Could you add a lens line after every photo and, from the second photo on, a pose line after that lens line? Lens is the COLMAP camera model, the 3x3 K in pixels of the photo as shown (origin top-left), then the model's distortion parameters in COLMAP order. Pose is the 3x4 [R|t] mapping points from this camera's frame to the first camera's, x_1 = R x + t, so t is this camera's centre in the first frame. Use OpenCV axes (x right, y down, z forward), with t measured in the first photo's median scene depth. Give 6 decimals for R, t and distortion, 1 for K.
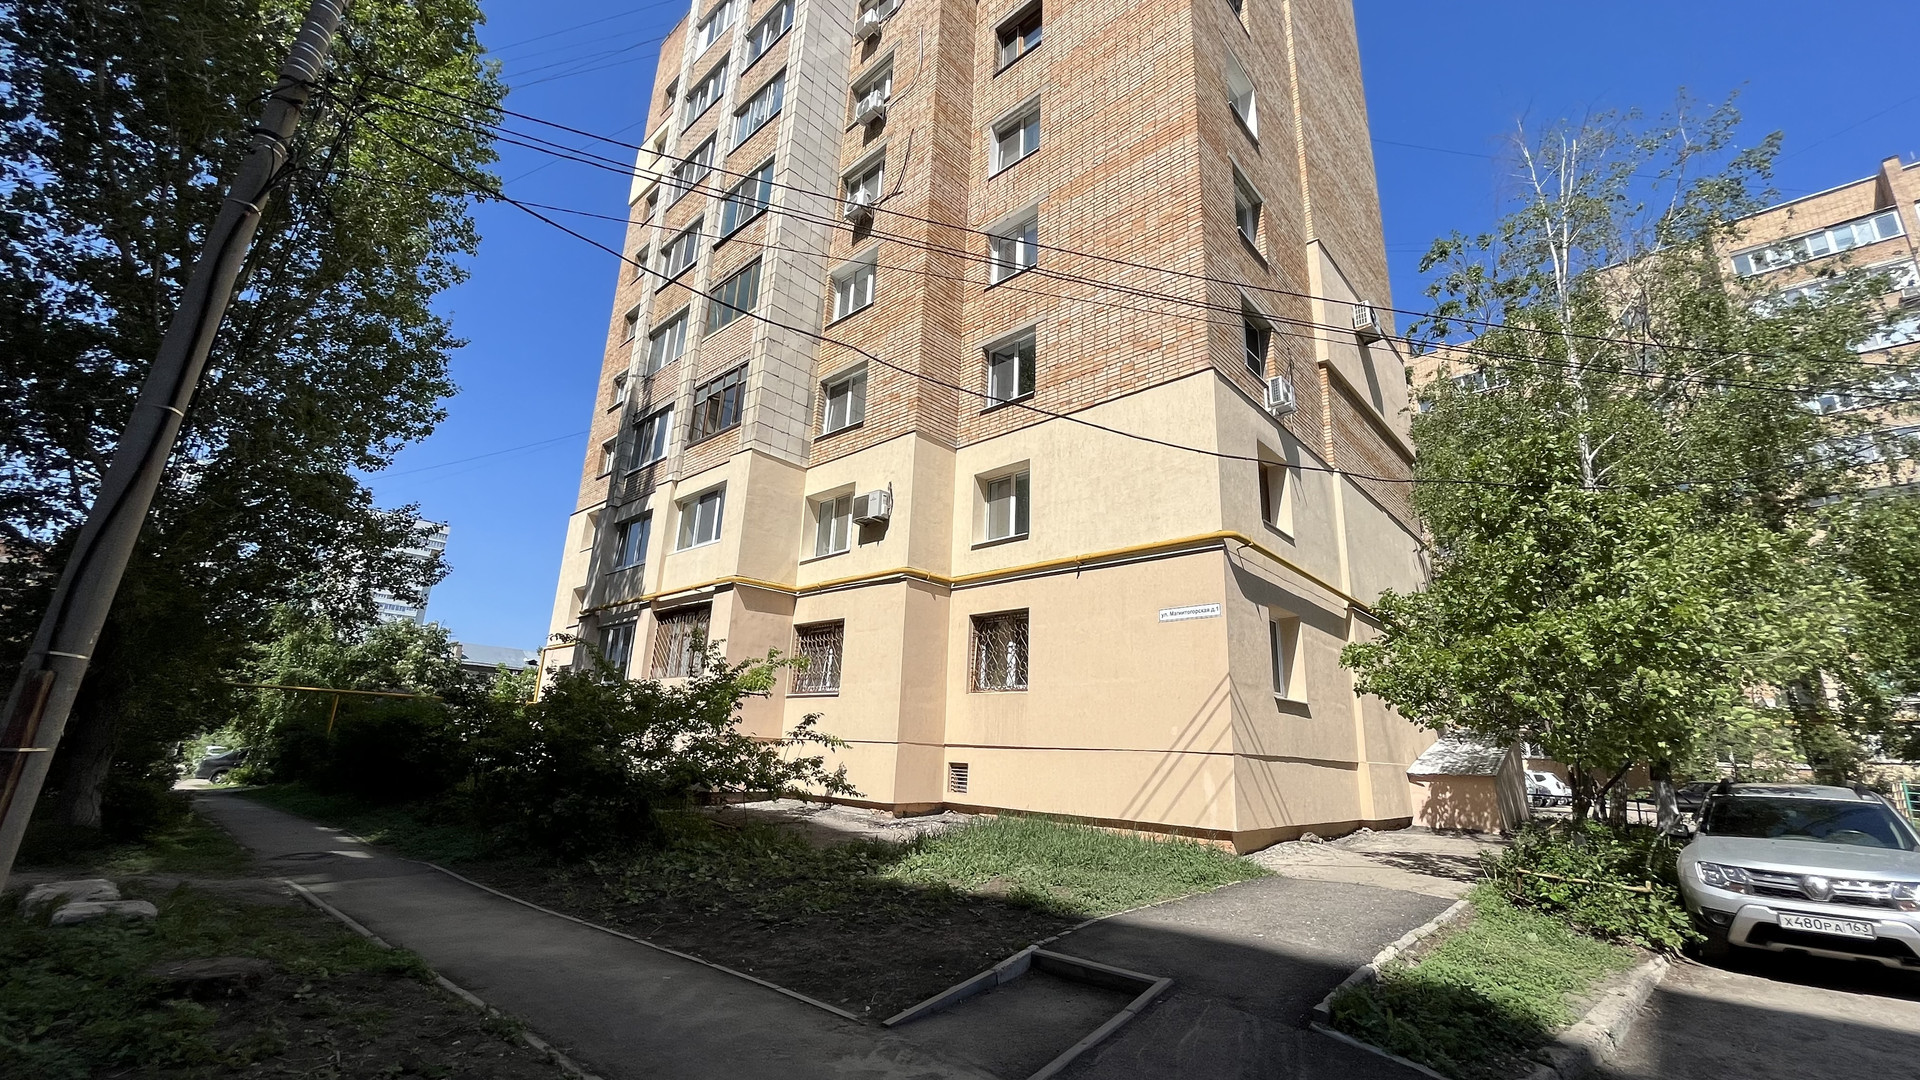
lens RADIAL K [[777.1, 0, 964.8], [0, 777.1, 542.6], [0, 0, 1]] dist [-0.001599, -0.000854]
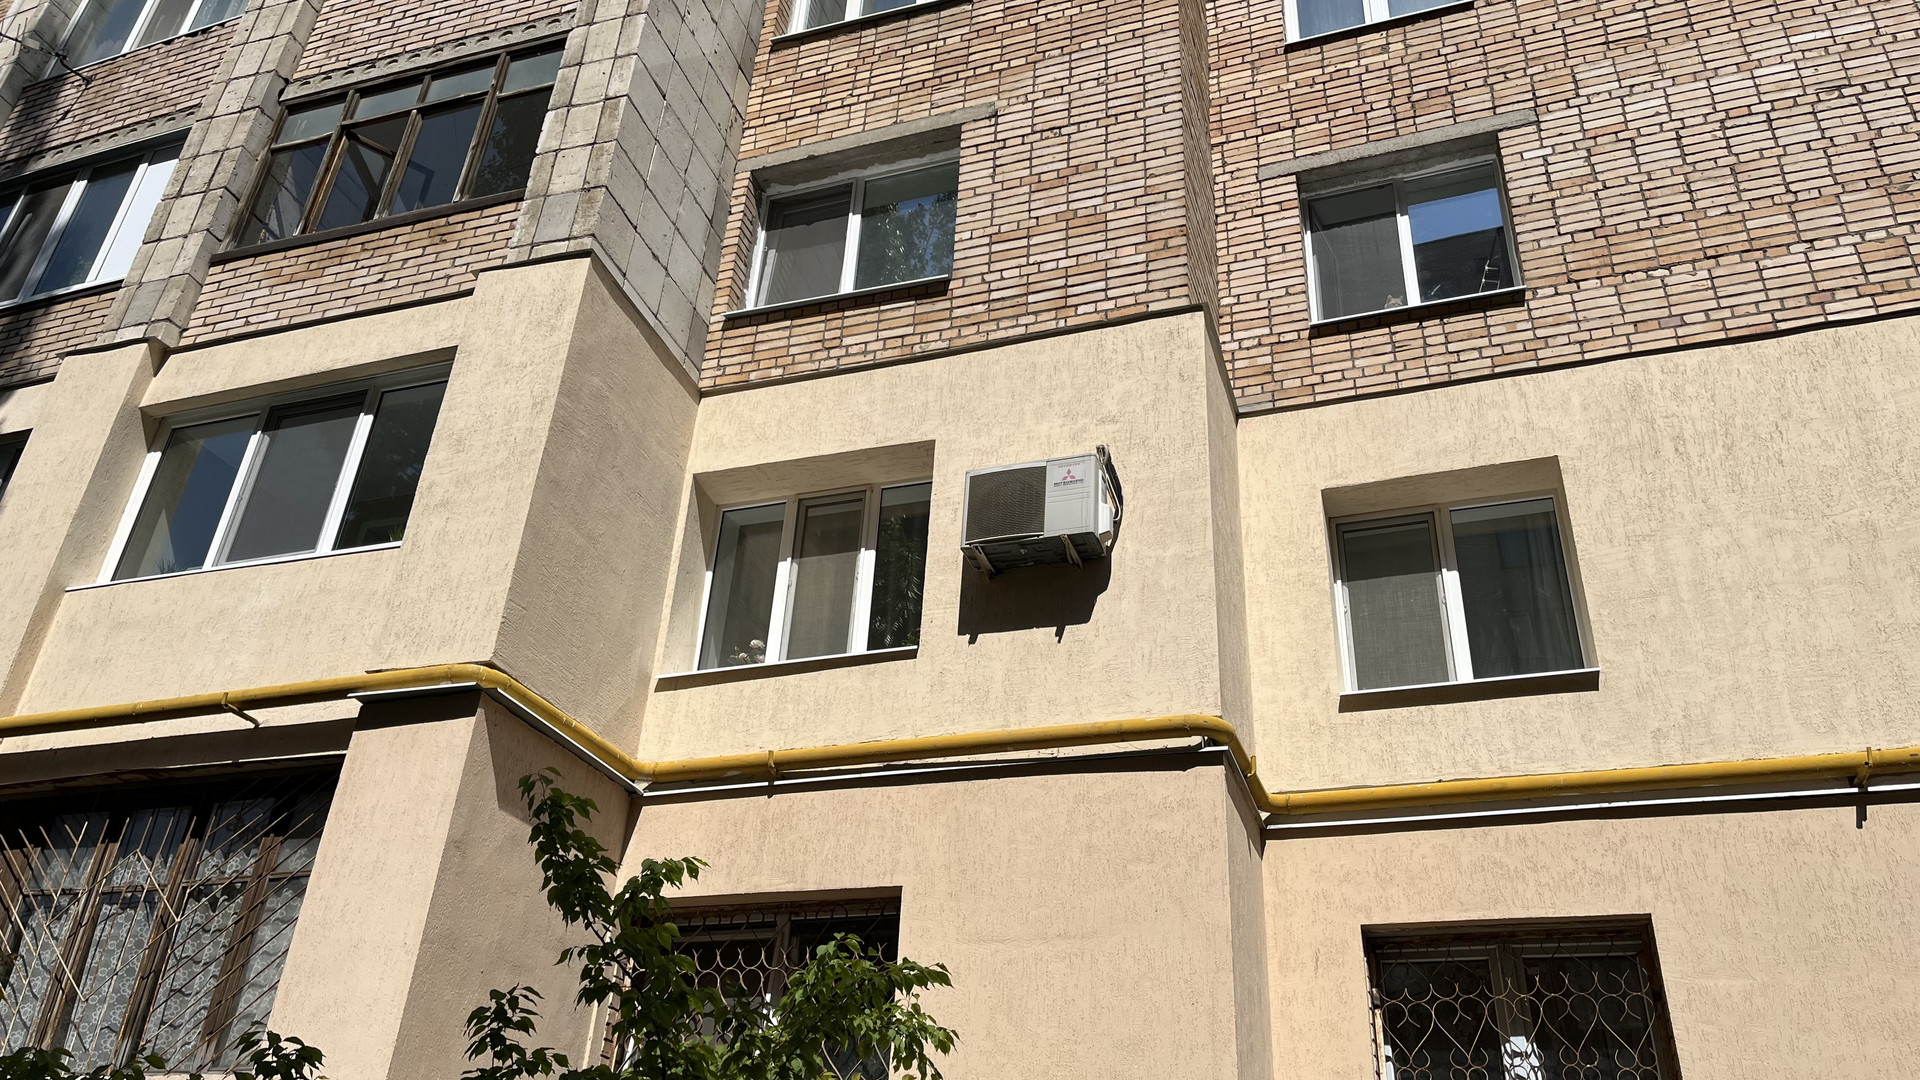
lens RADIAL K [[1428.3, 0, 961.0], [0, 1428.3, 531.9], [0, 0, 1]] dist [0.030749, -0.004615]
pose [[0.916934, 0.210334, 0.339106, -0.312544], [-0.120892, 0.956290, -0.266259, 0.103862], [-0.380287, 0.203146, 0.902282, 0.499209]]
